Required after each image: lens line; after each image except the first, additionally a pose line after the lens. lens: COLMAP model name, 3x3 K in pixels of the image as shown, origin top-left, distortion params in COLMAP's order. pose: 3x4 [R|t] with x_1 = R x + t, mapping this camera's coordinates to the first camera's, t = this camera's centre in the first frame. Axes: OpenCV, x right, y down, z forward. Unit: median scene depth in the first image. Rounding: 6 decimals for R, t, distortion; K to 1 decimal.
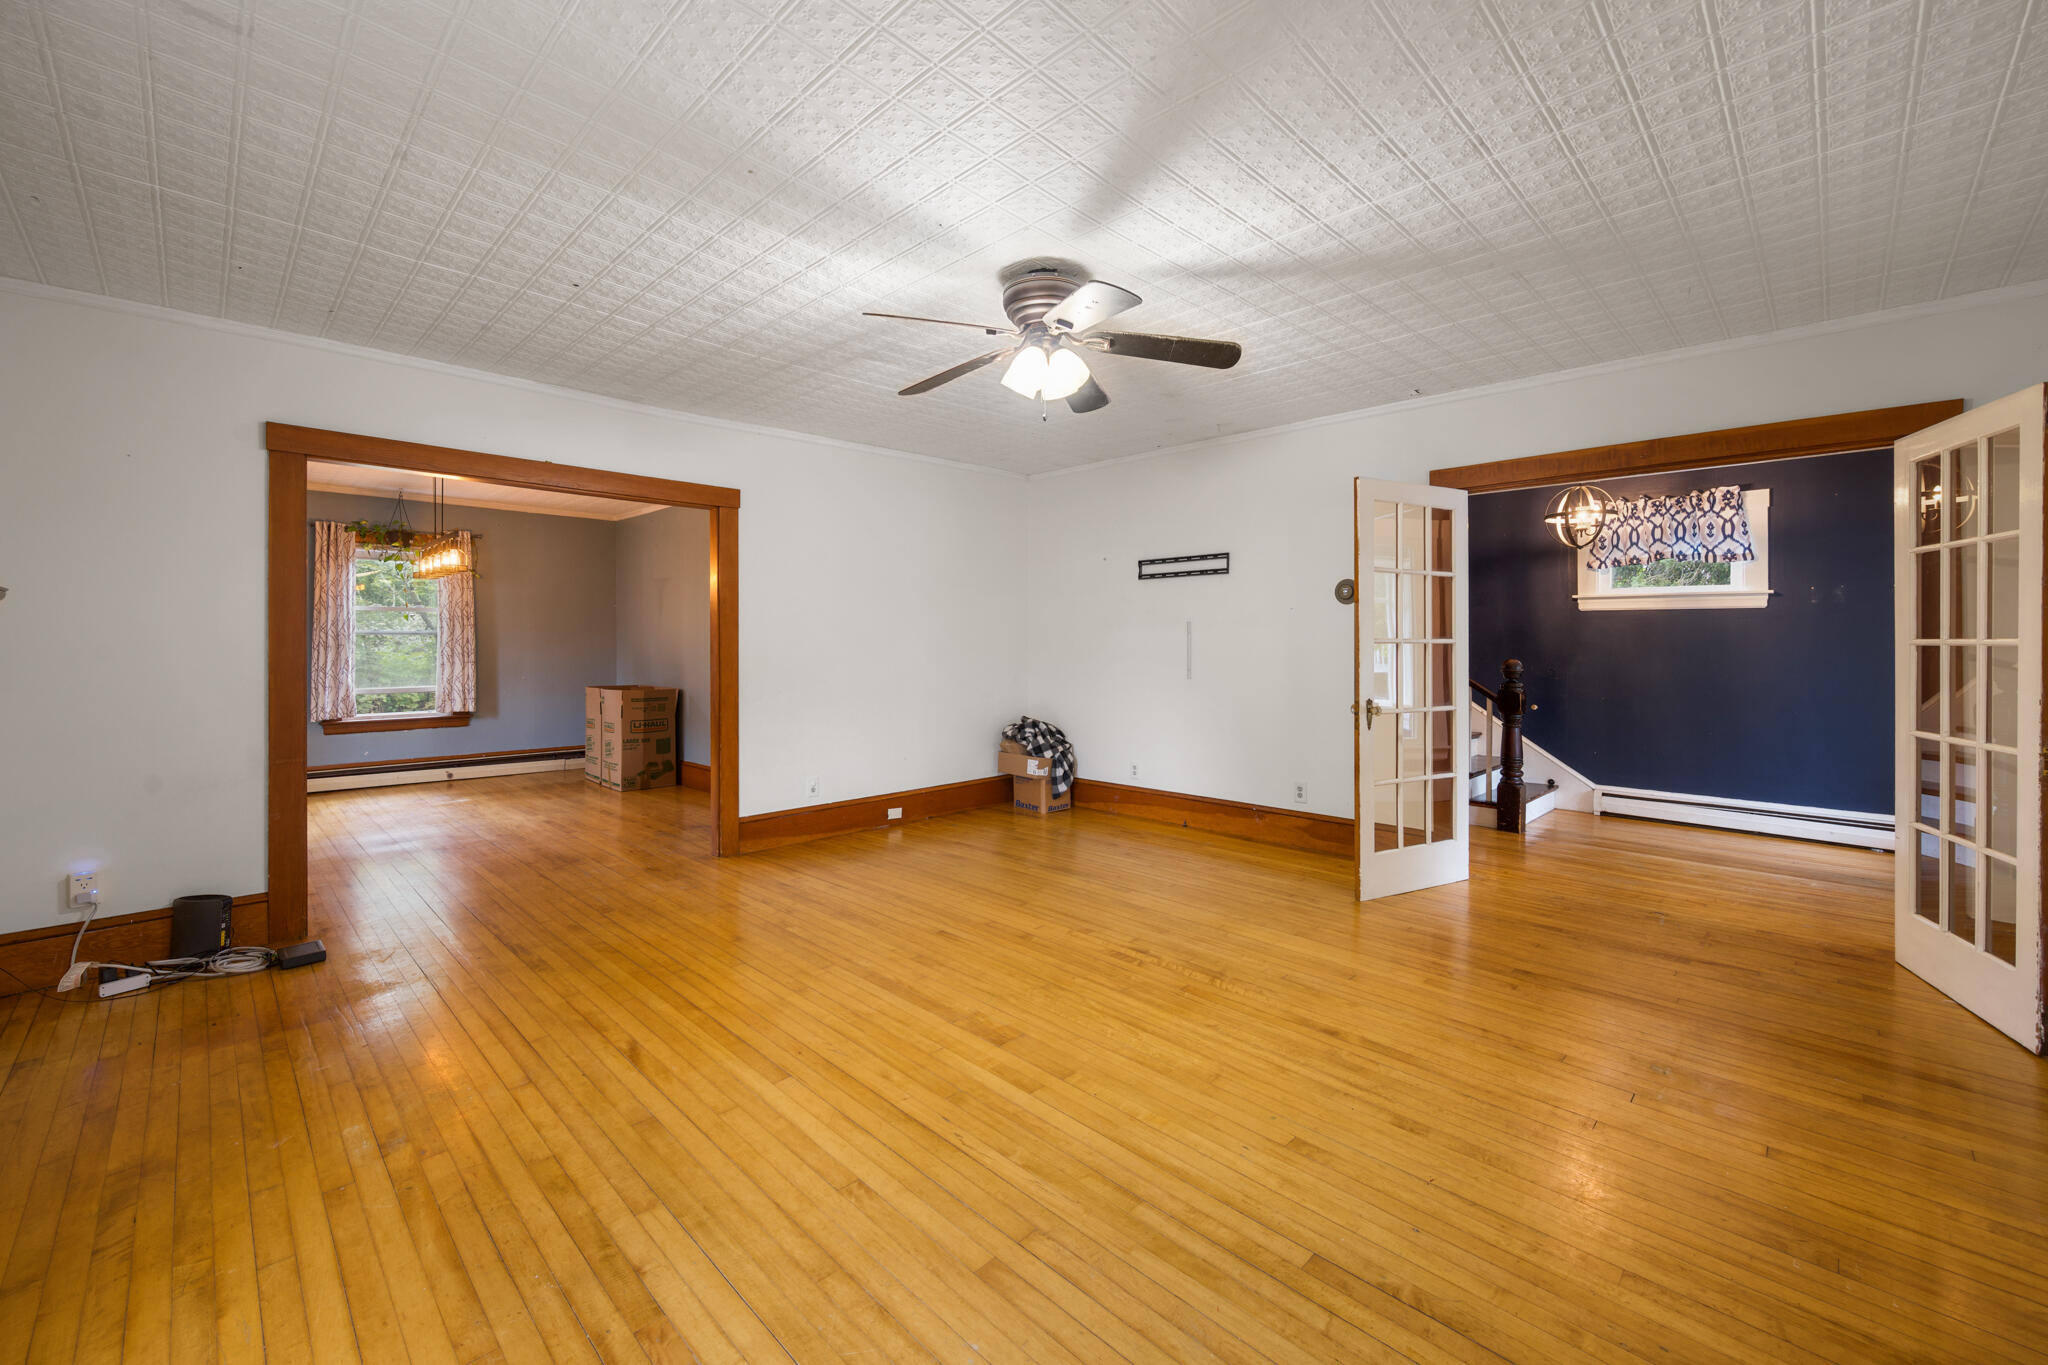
lens RADIAL K [[824.0, 0, 1020.1], [0, 824.0, 643.1], [0, 0, 1]] dist [-0.002846, -0.000215]
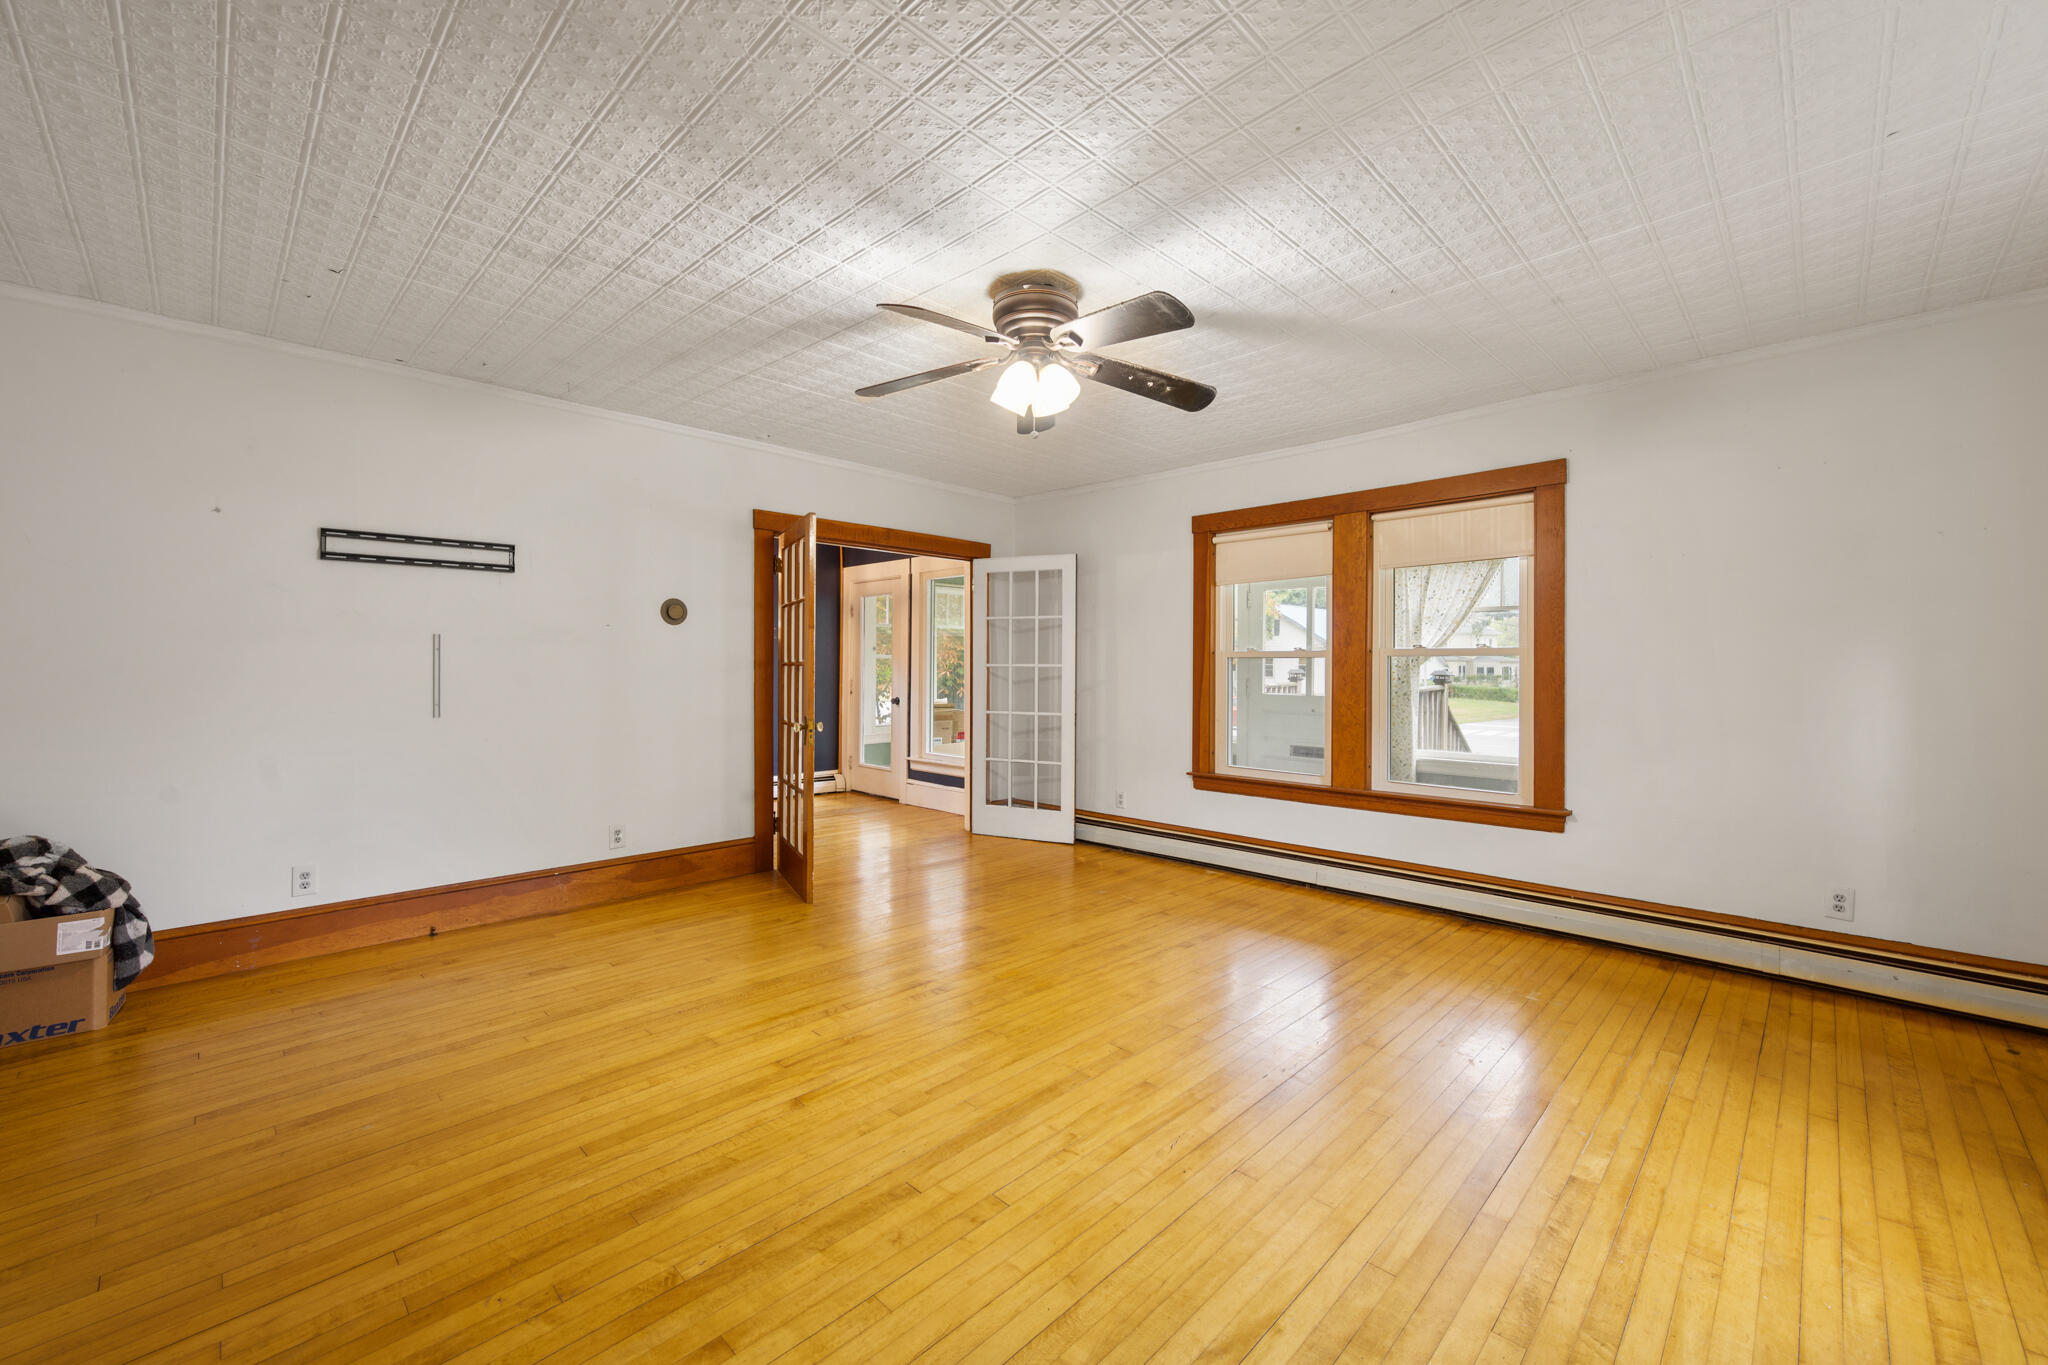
lens RADIAL K [[814.1, 0, 1026.5], [0, 814.1, 667.4], [0, 0, 1]] dist [-0.000025, 0.000149]
pose [[-0.006091, -0.001656, 0.999980, -0.626827], [-0.002050, 0.999997, 0.001644, -0.000516], [-0.999979, -0.002040, -0.006095, 0.680555]]
